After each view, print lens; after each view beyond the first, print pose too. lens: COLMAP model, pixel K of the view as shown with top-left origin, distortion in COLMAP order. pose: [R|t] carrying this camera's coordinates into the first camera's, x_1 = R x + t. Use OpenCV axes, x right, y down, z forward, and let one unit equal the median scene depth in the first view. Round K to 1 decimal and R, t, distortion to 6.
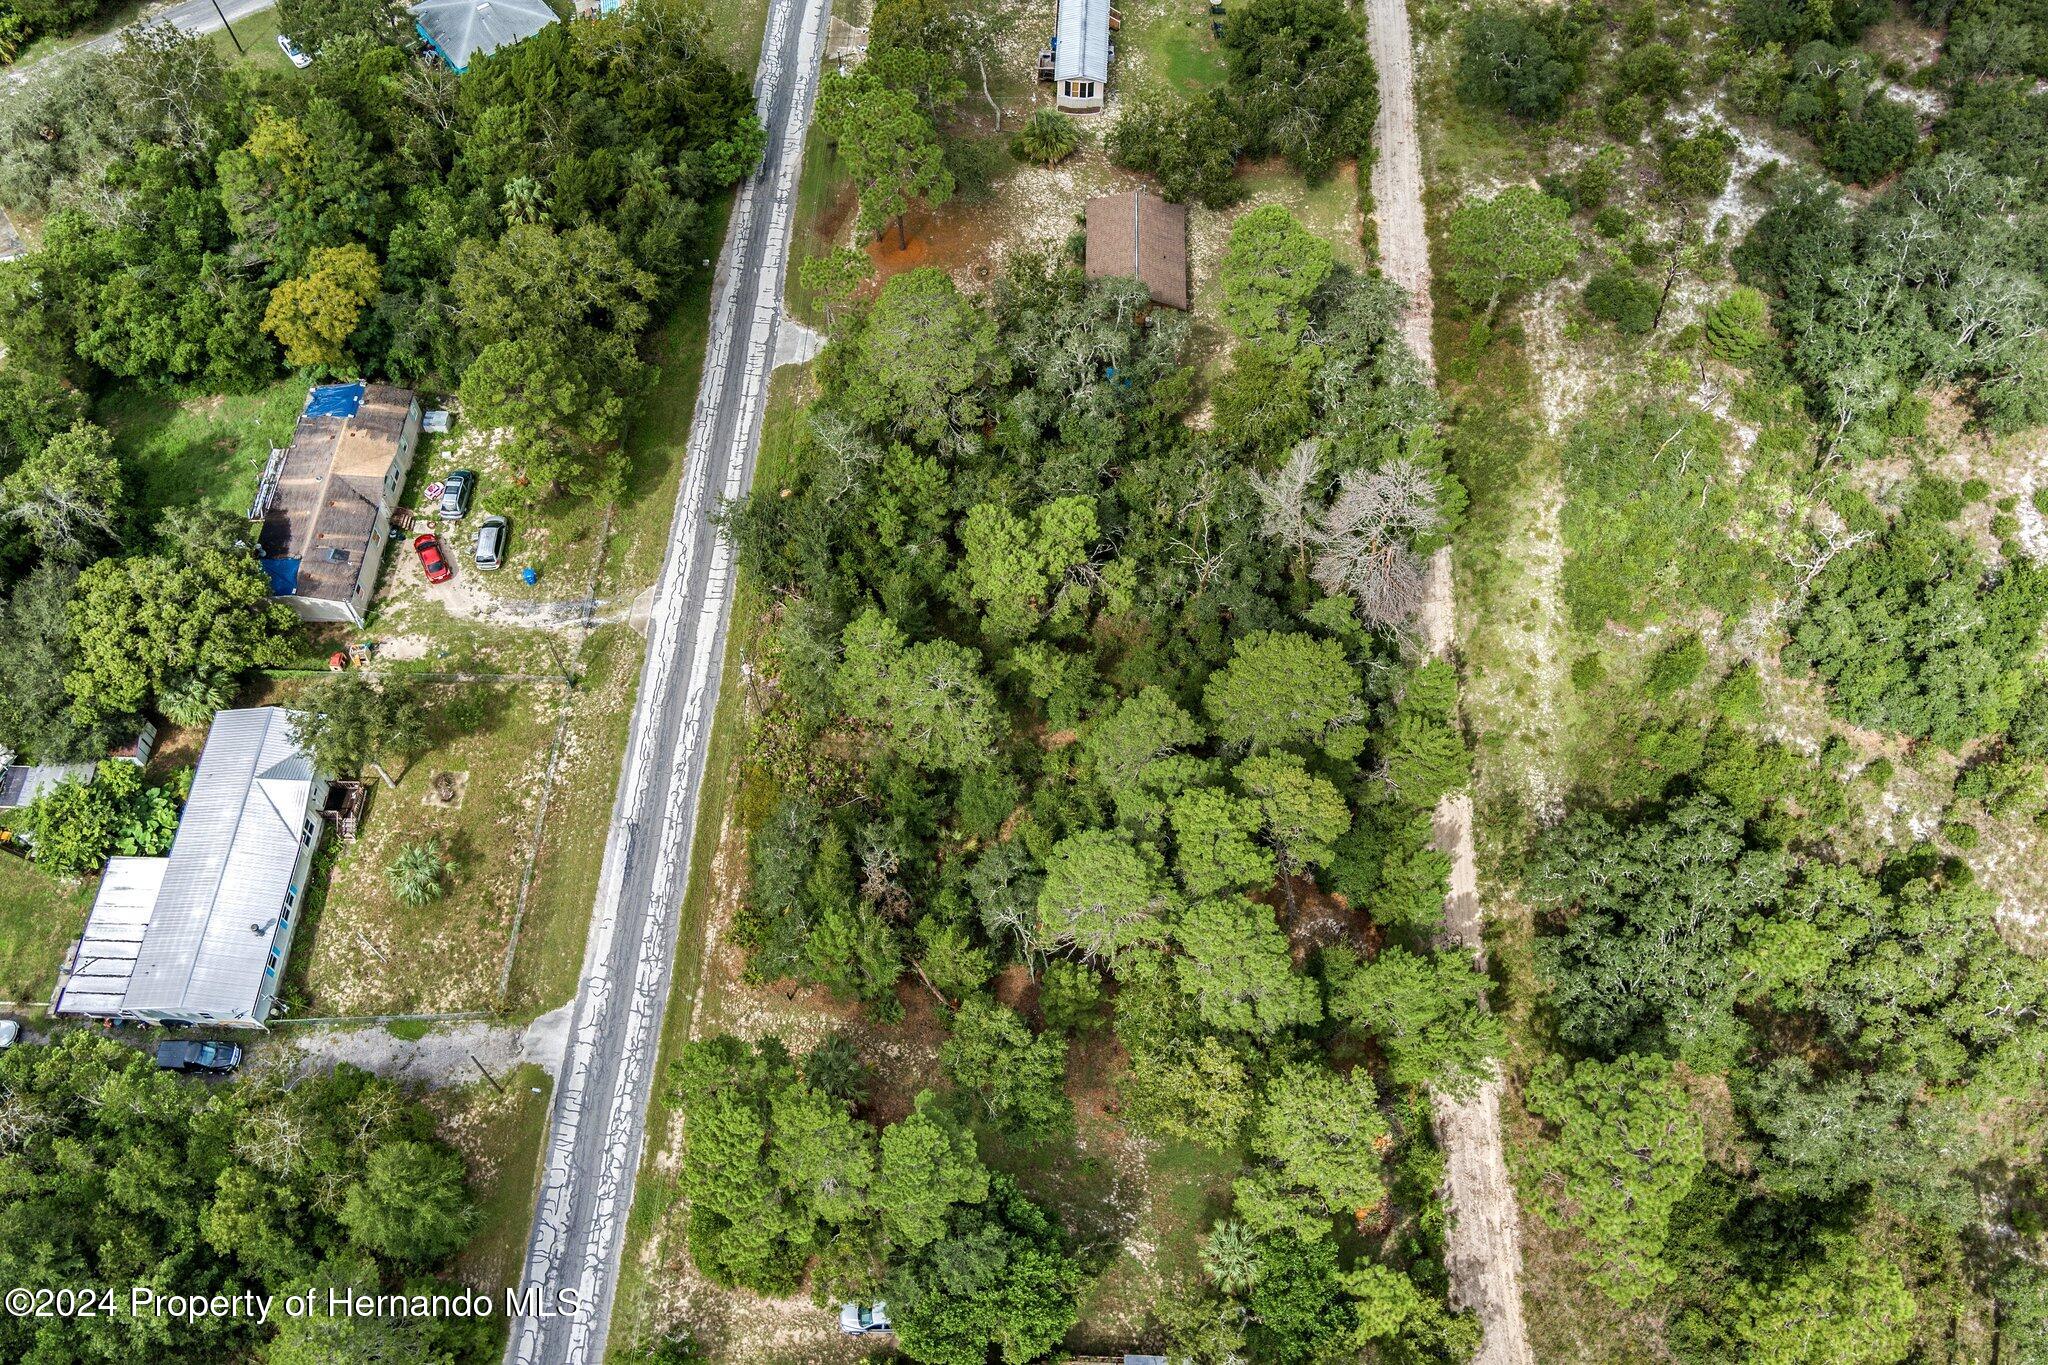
lens RADIAL K [[1652.4, 0, 1024.3], [0, 1652.4, 679.9], [0, 0, 1]] dist [-0.007222, 0.009358]
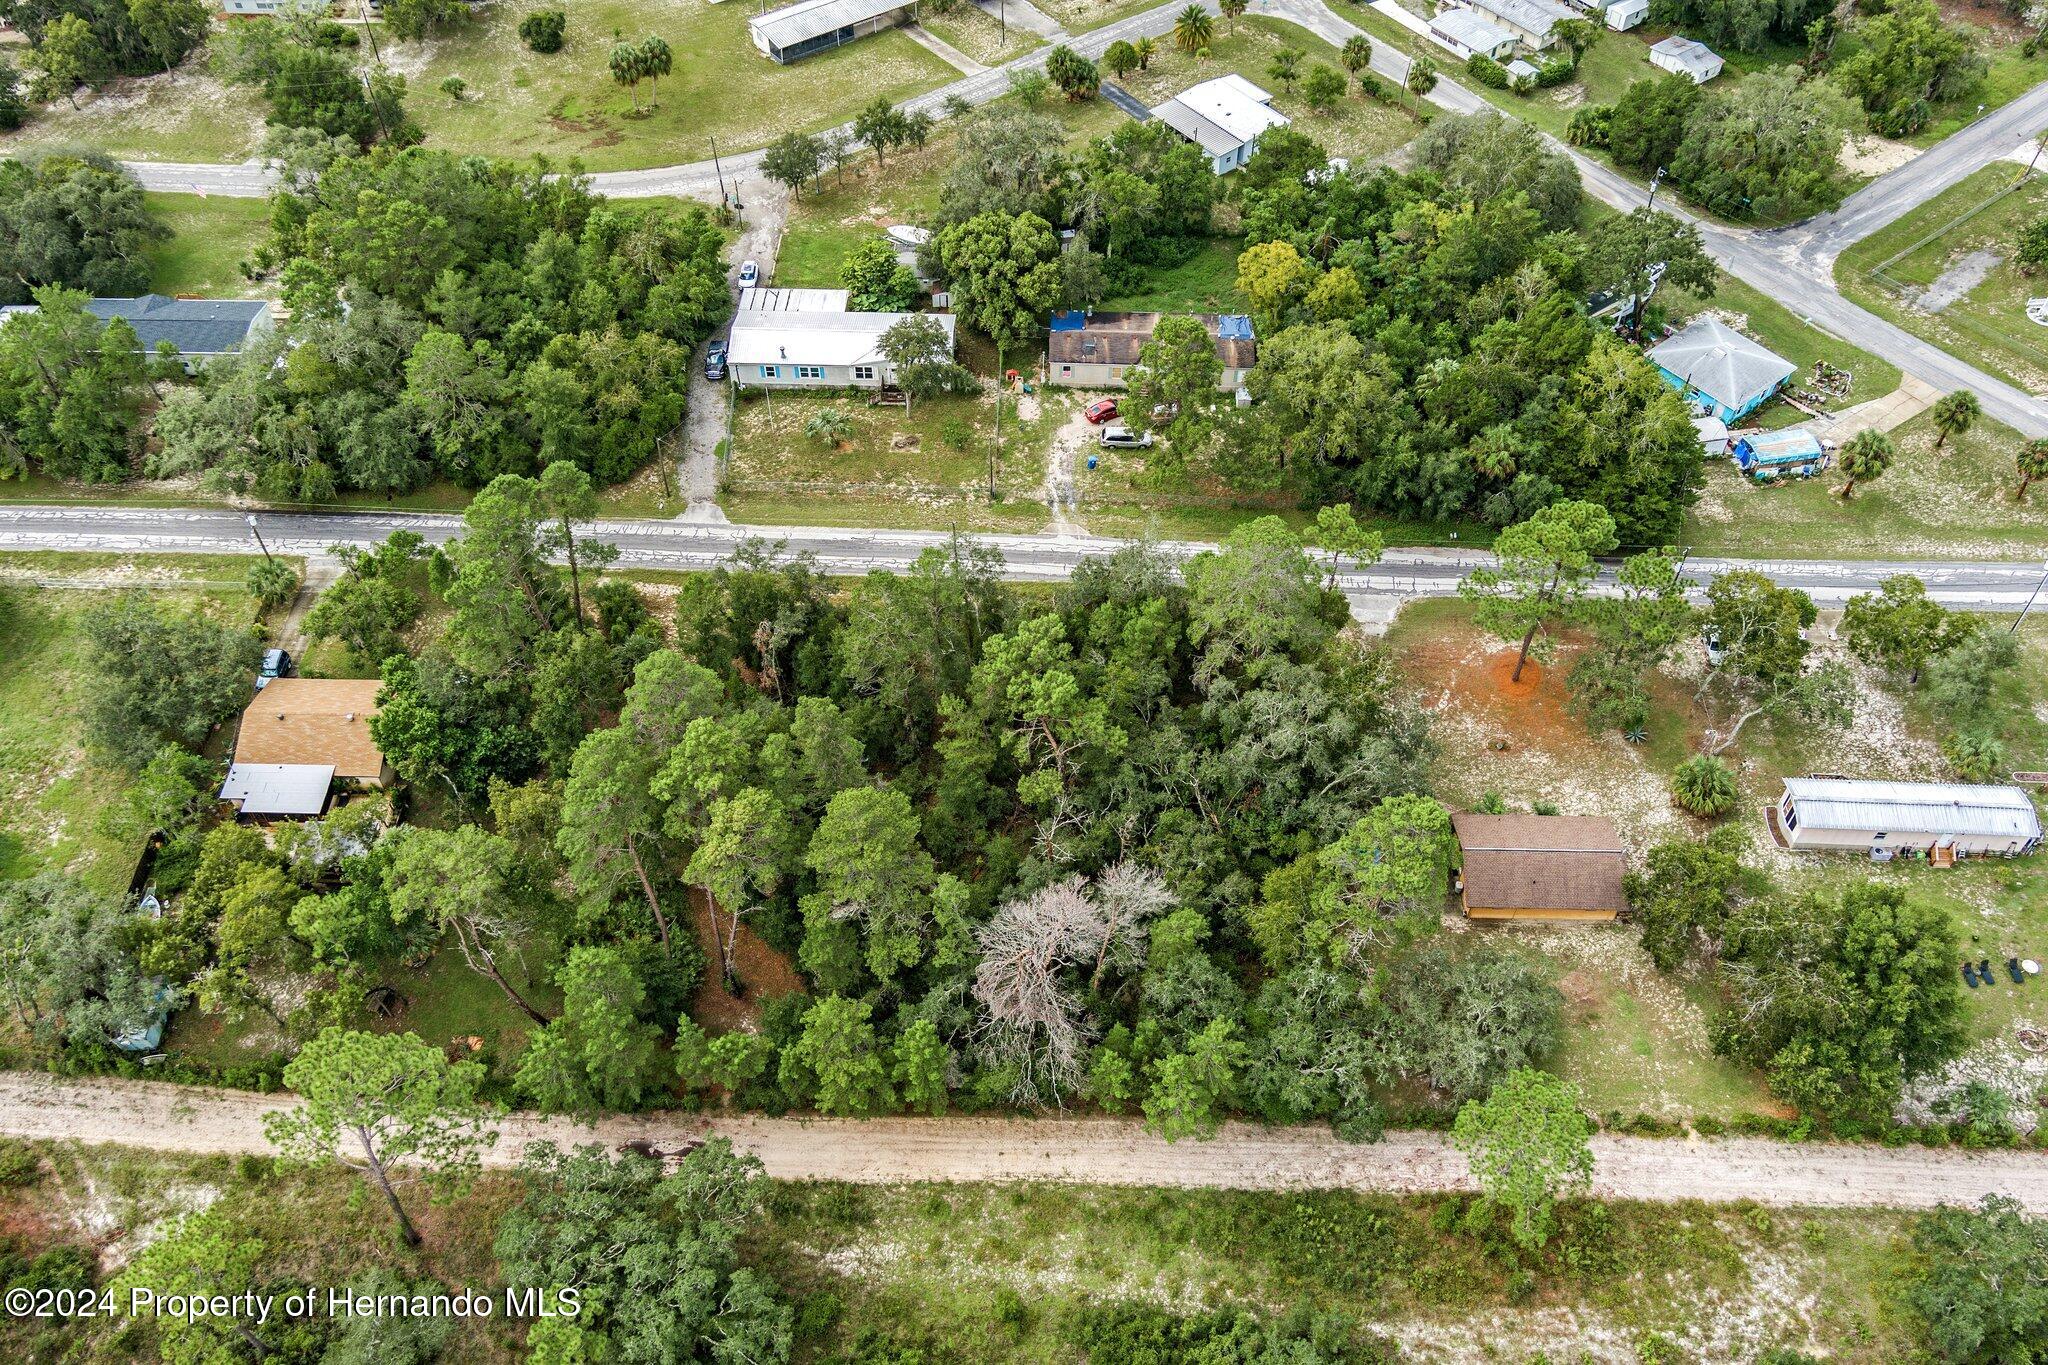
lens RADIAL K [[1652.4, 0, 1020.4], [0, 1652.4, 680.0], [0, 0, 1]] dist [-0.007222, 0.009358]
pose [[0.007313, 0.750117, -0.661265, 0.658812], [-0.867177, 0.334050, 0.369344, -0.429860], [0.497946, 0.570733, 0.652927, 0.265239]]
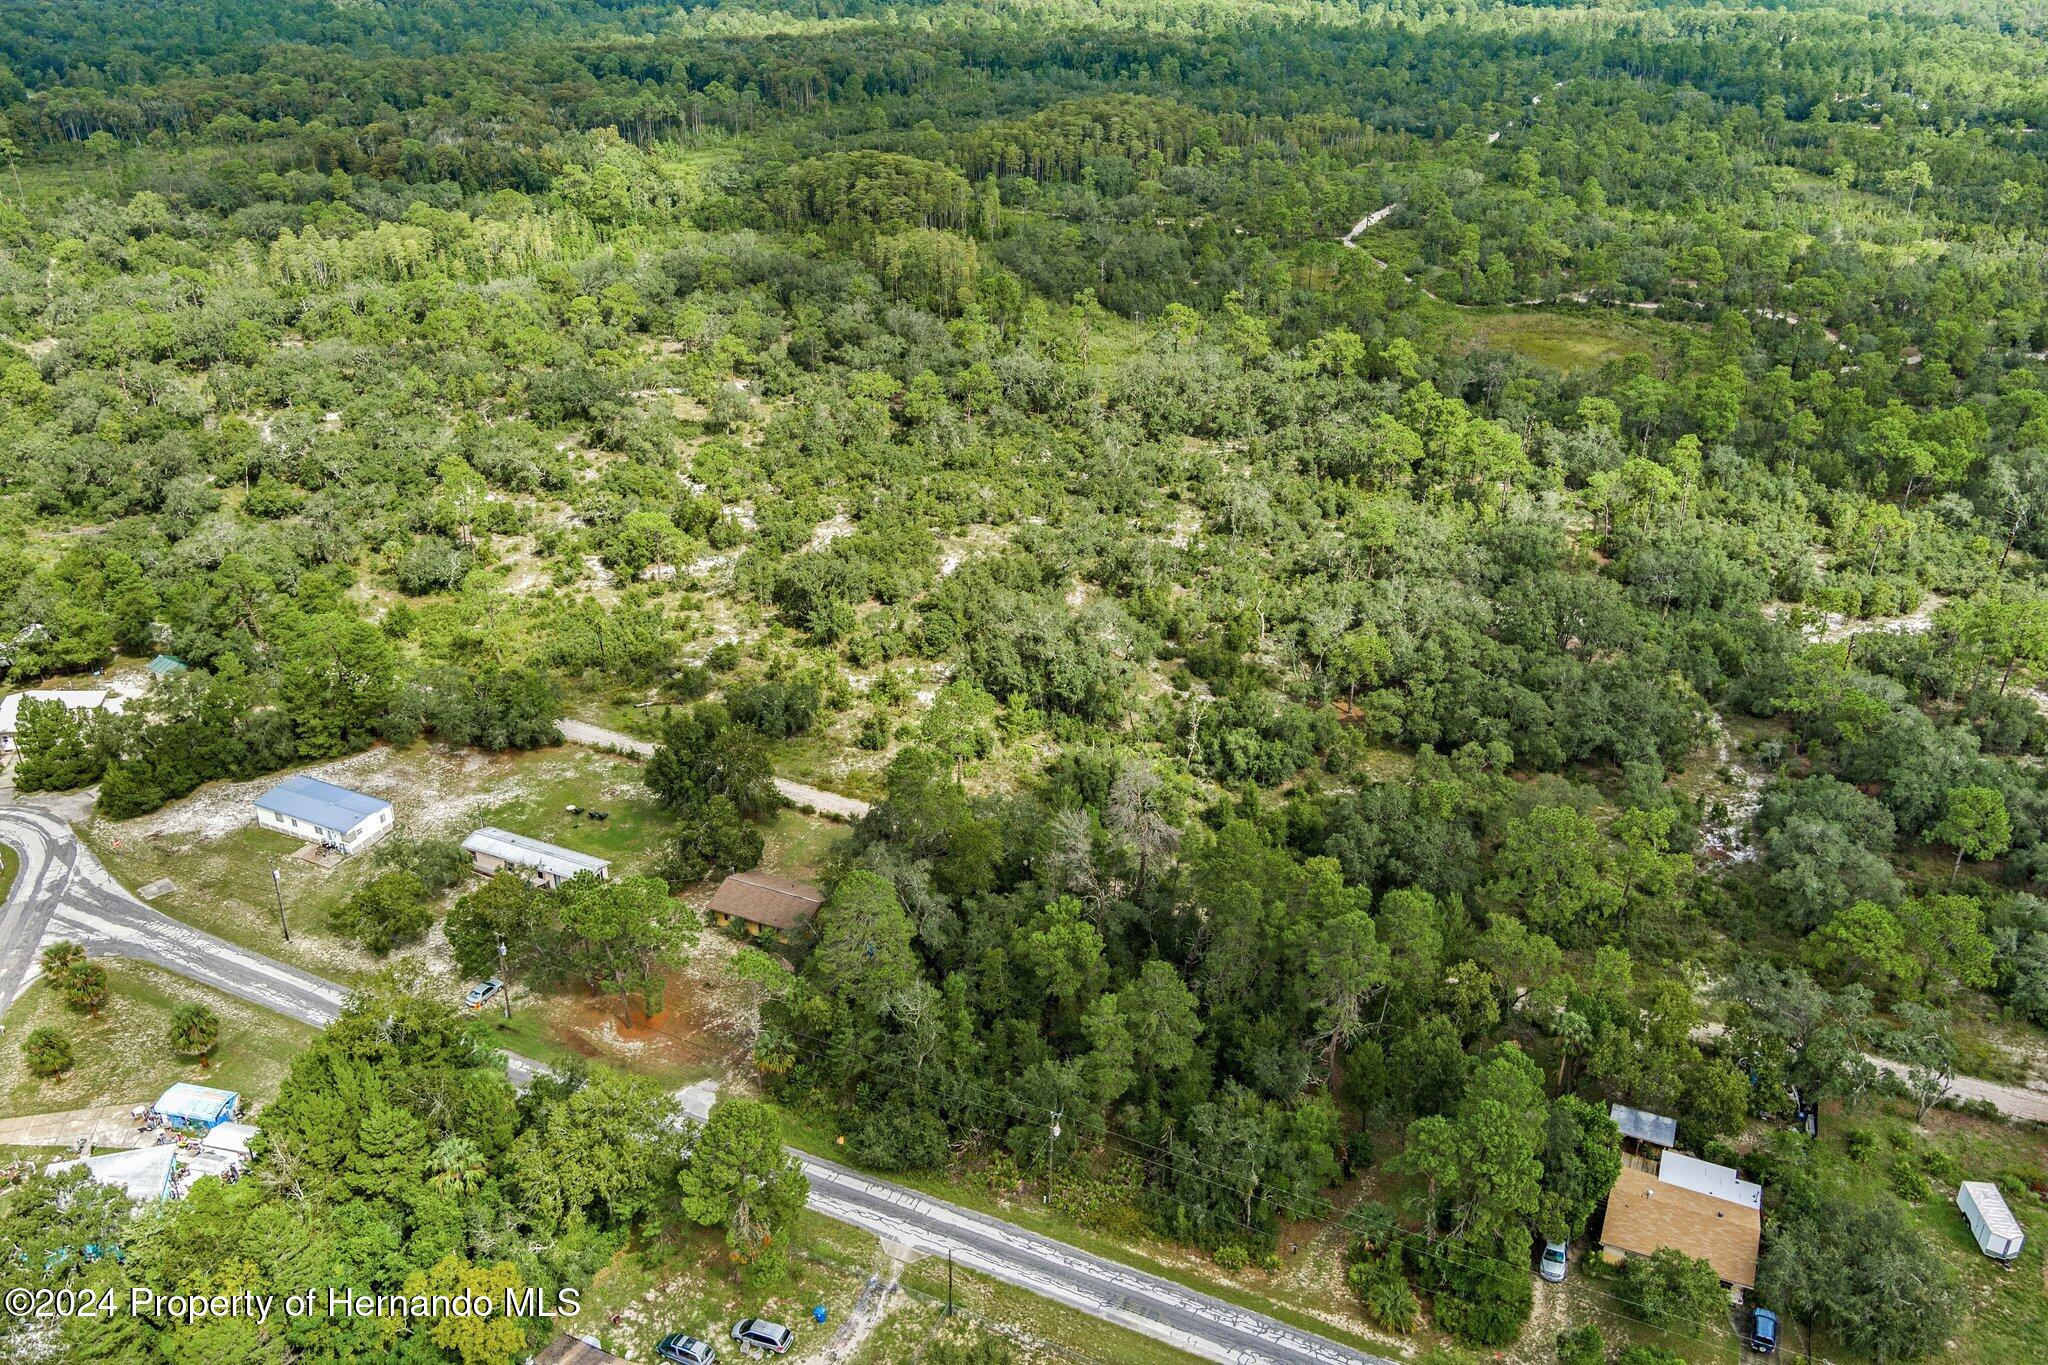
lens RADIAL K [[1652.4, 0, 1013.2], [0, 1652.4, 670.4], [0, 0, 1]] dist [-0.007222, 0.009358]
pose [[0.389740, -0.409078, 0.825081, -0.972868], [0.800090, 0.594054, -0.083401, -0.123270], [-0.456025, 0.692644, 0.558826, 0.079893]]
